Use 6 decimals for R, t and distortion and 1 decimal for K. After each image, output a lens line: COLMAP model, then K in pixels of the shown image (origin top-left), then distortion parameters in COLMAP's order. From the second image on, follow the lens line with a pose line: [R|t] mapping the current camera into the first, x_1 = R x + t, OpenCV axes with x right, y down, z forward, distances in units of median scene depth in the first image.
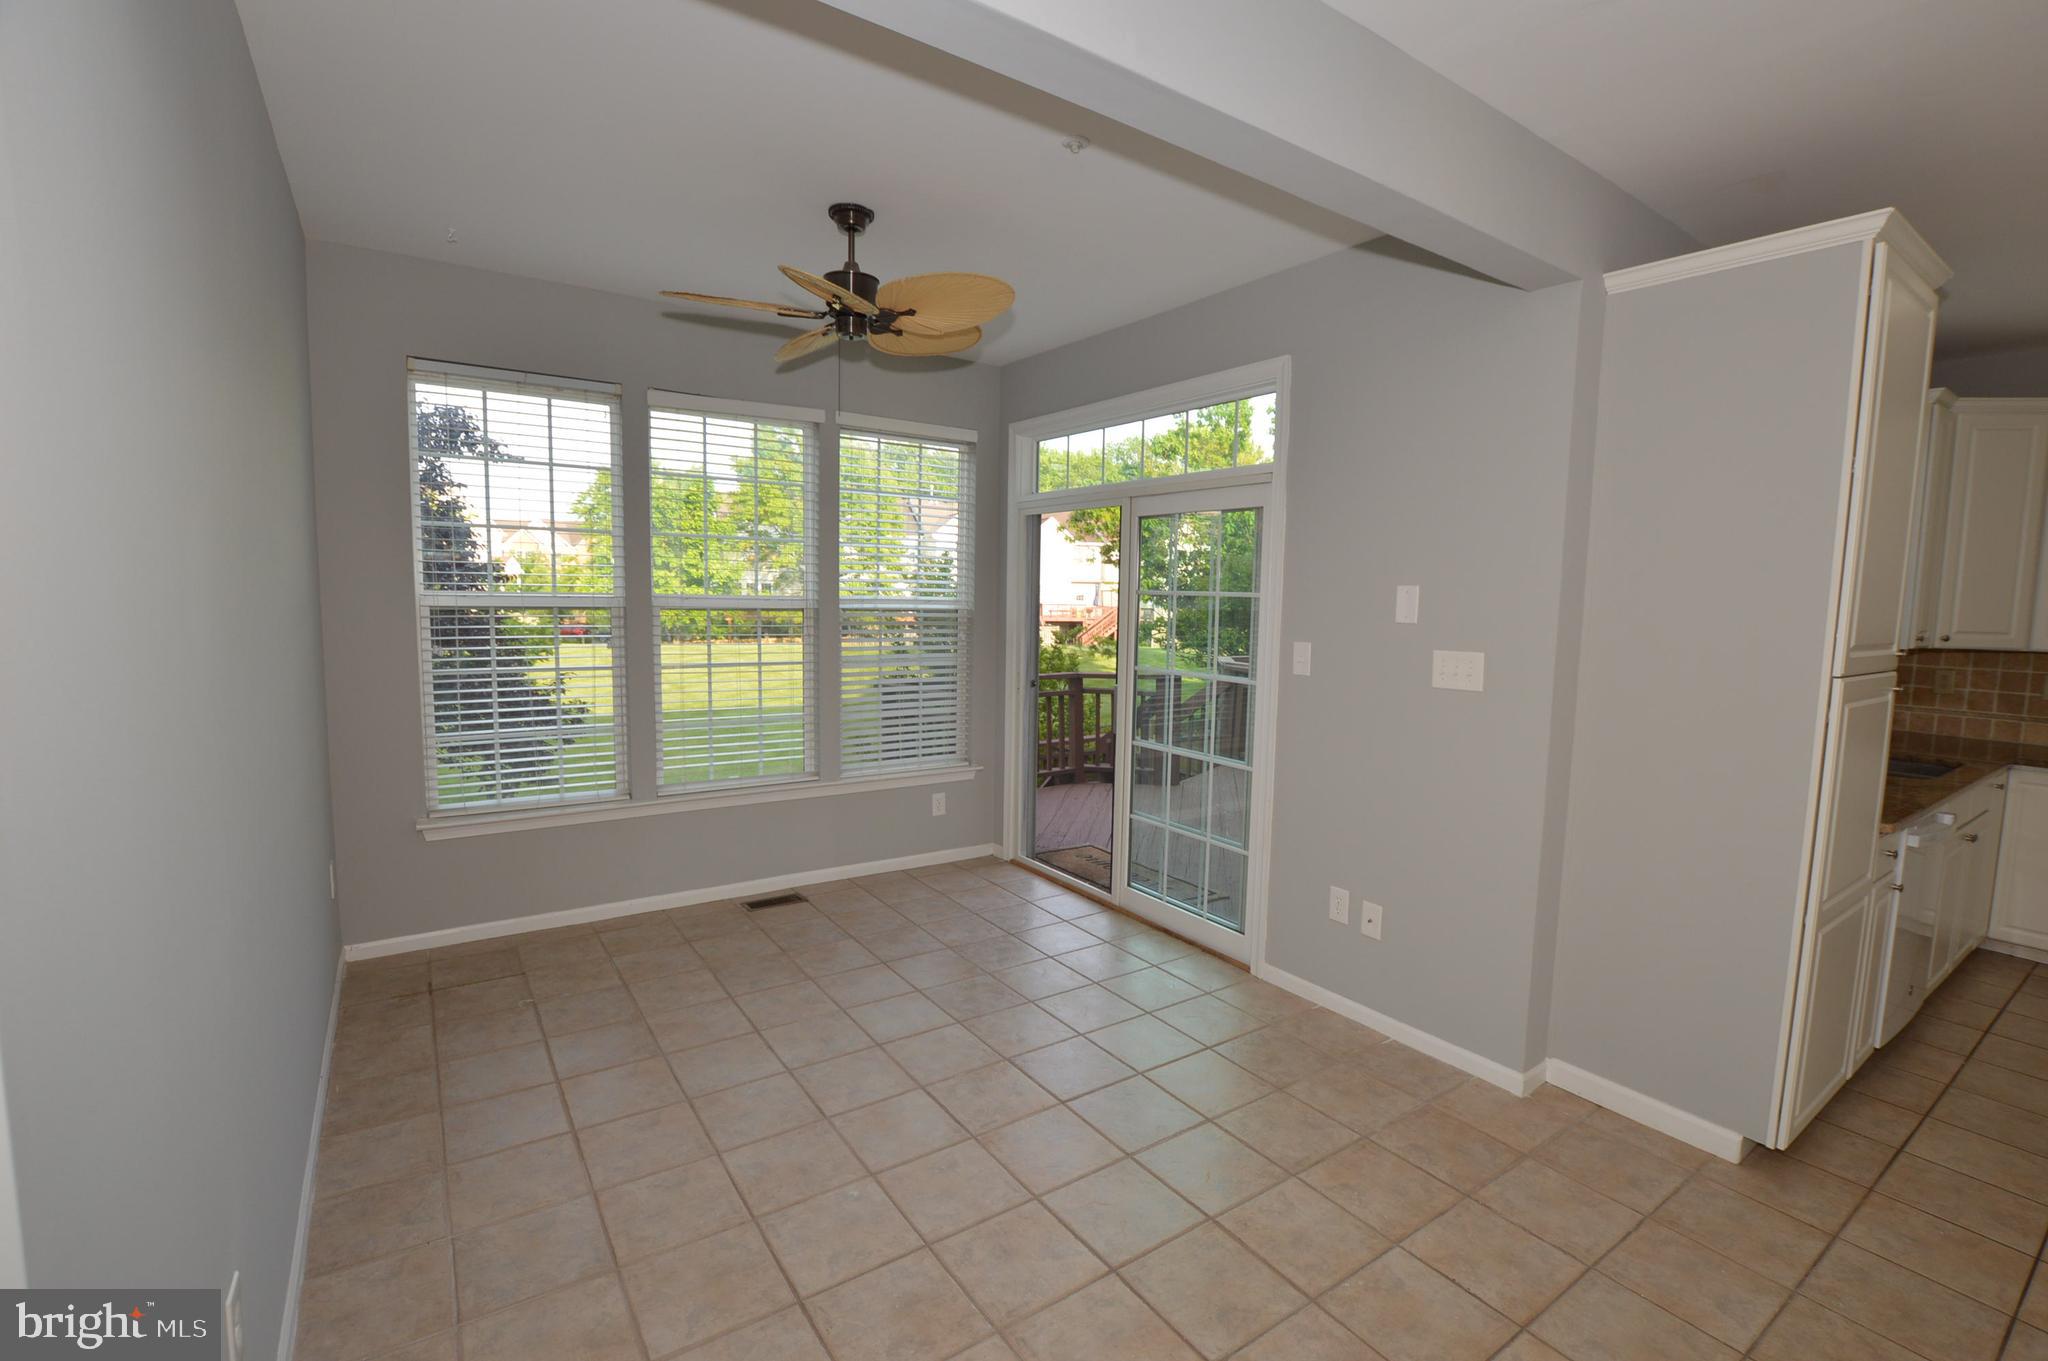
lens RADIAL K [[913.0, 0, 1029.4], [0, 913.0, 680.6], [0, 0, 1]] dist [-0.032432, 0.003430]
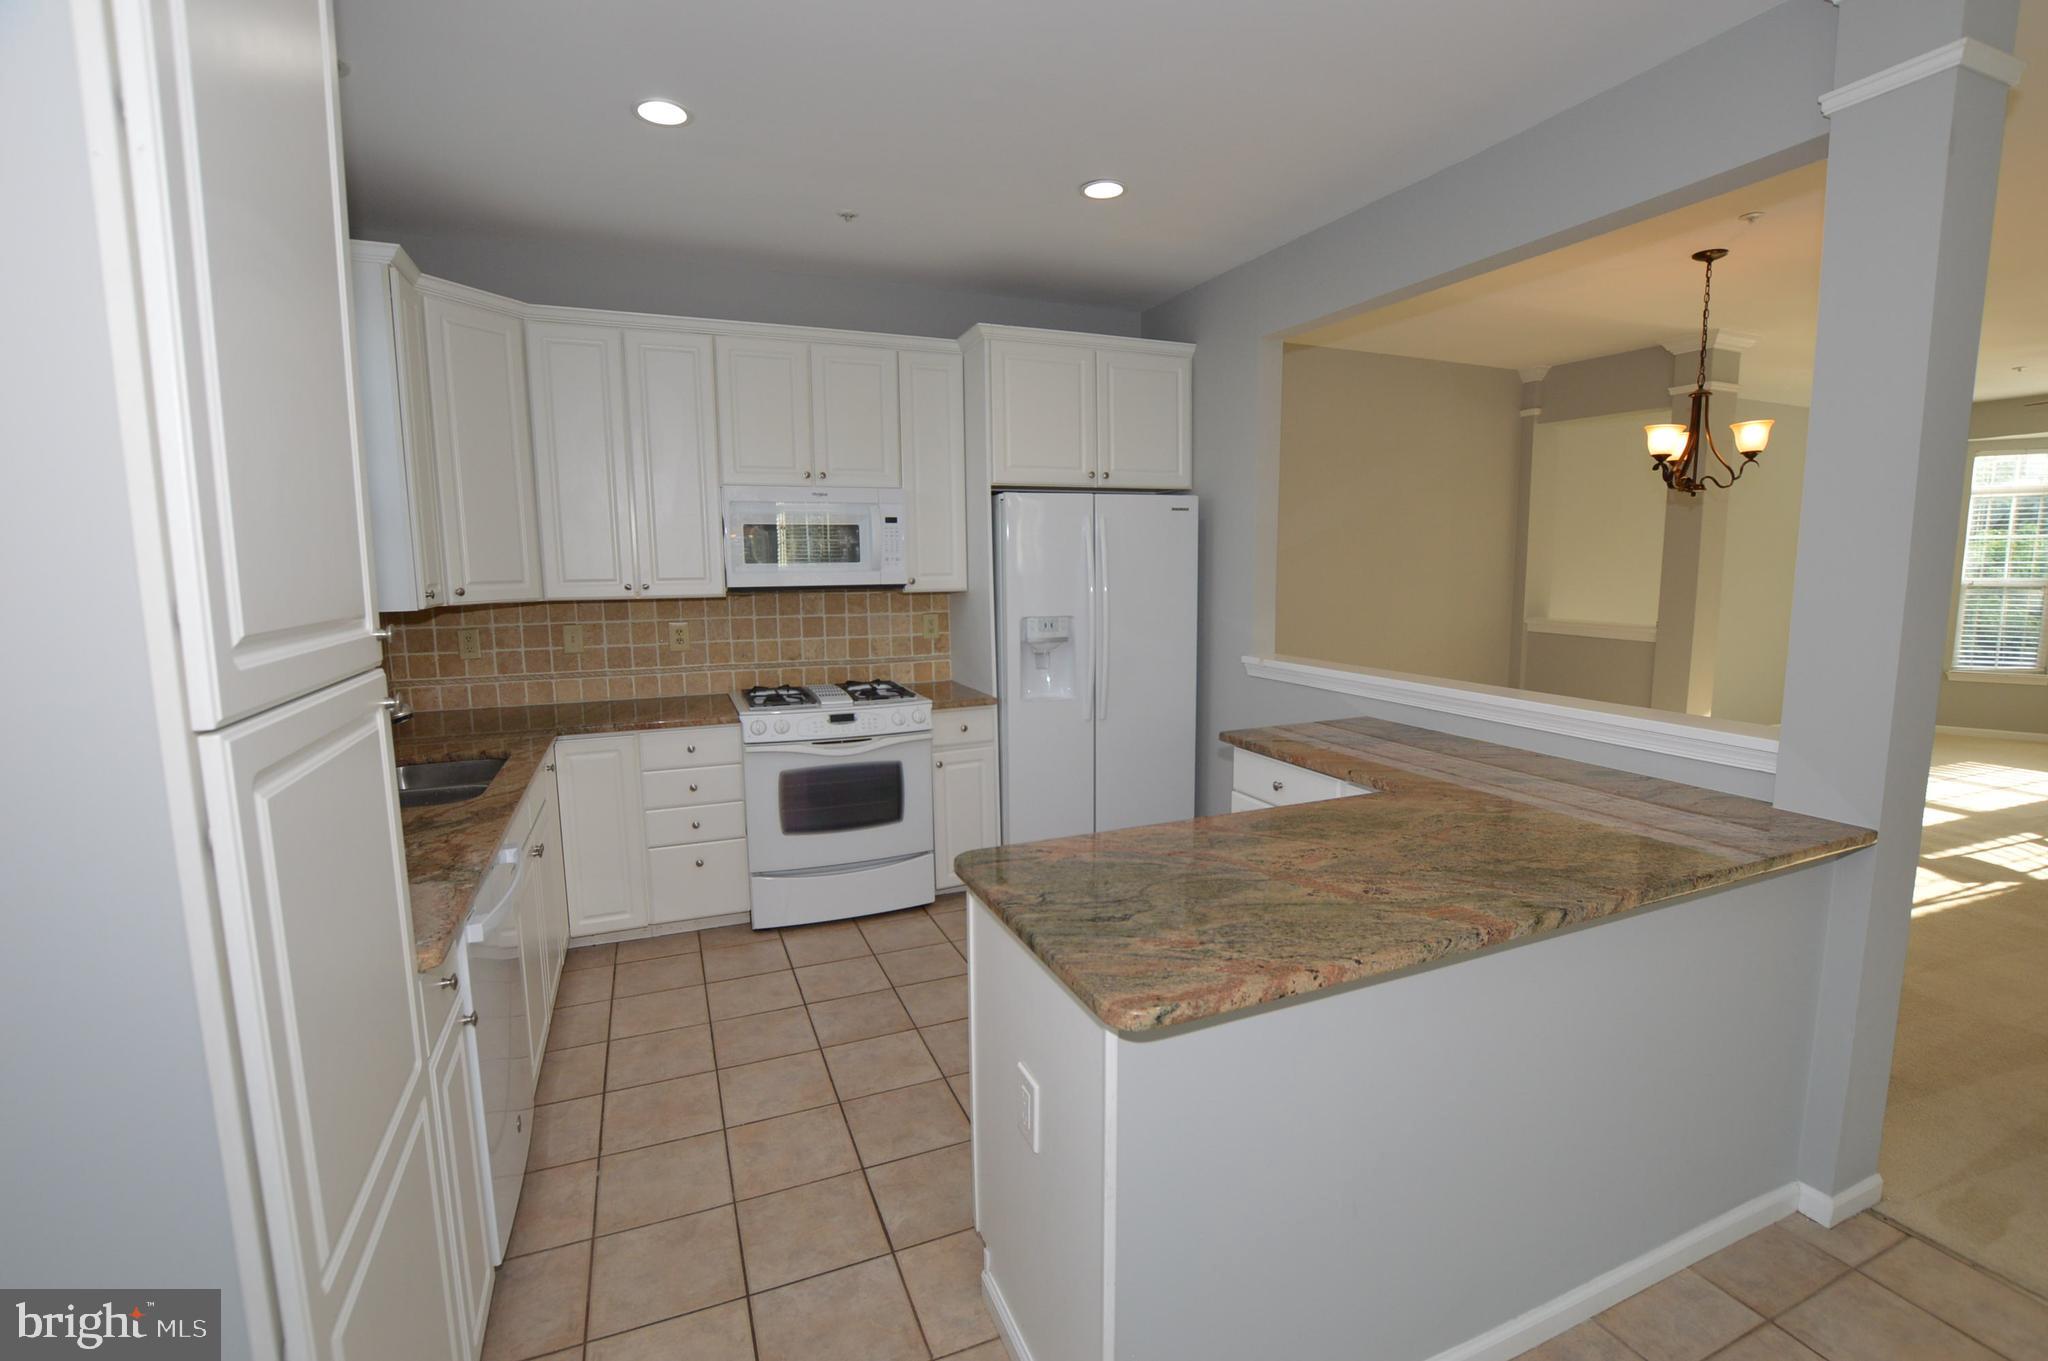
lens RADIAL K [[913.0, 0, 1046.3], [0, 913.0, 686.7], [0, 0, 1]] dist [-0.032432, 0.003430]
pose [[0.196395, -0.154509, 0.968275, 0.366154], [0.103710, 0.985241, 0.136180, -0.020555], [-0.975025, 0.073675, 0.209520, 0.346389]]
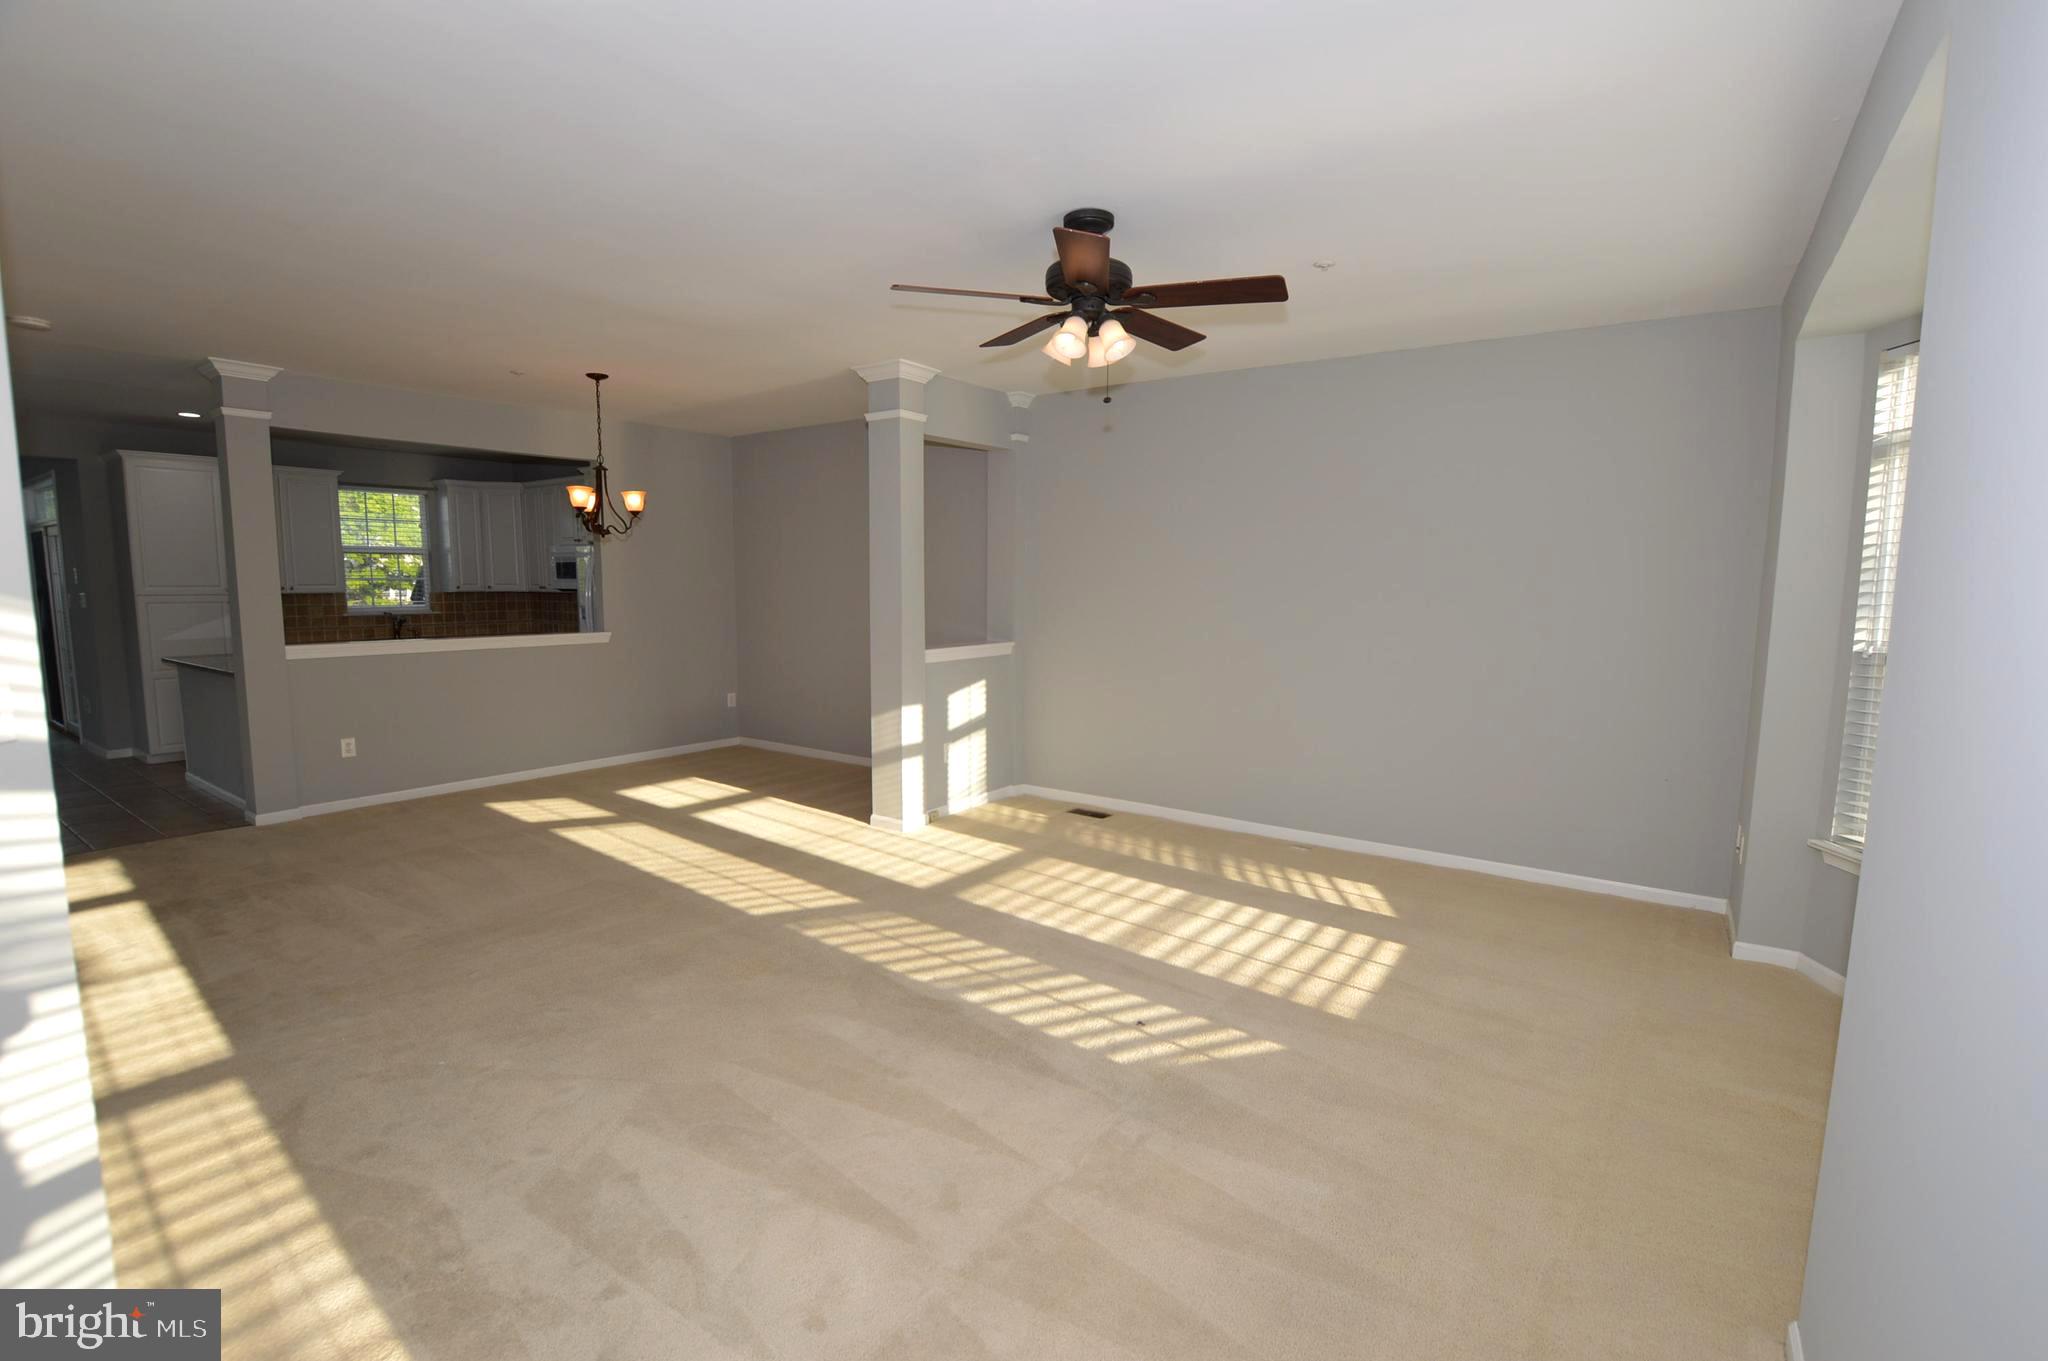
lens RADIAL K [[913.0, 0, 1046.4], [0, 913.0, 674.3], [0, 0, 1]] dist [-0.032432, 0.003430]
pose [[0.938852, -0.046253, 0.341199, 1.619056], [0.042509, 0.998926, 0.018446, 0.199494], [-0.341686, -0.002814, 0.939810, -1.704459]]
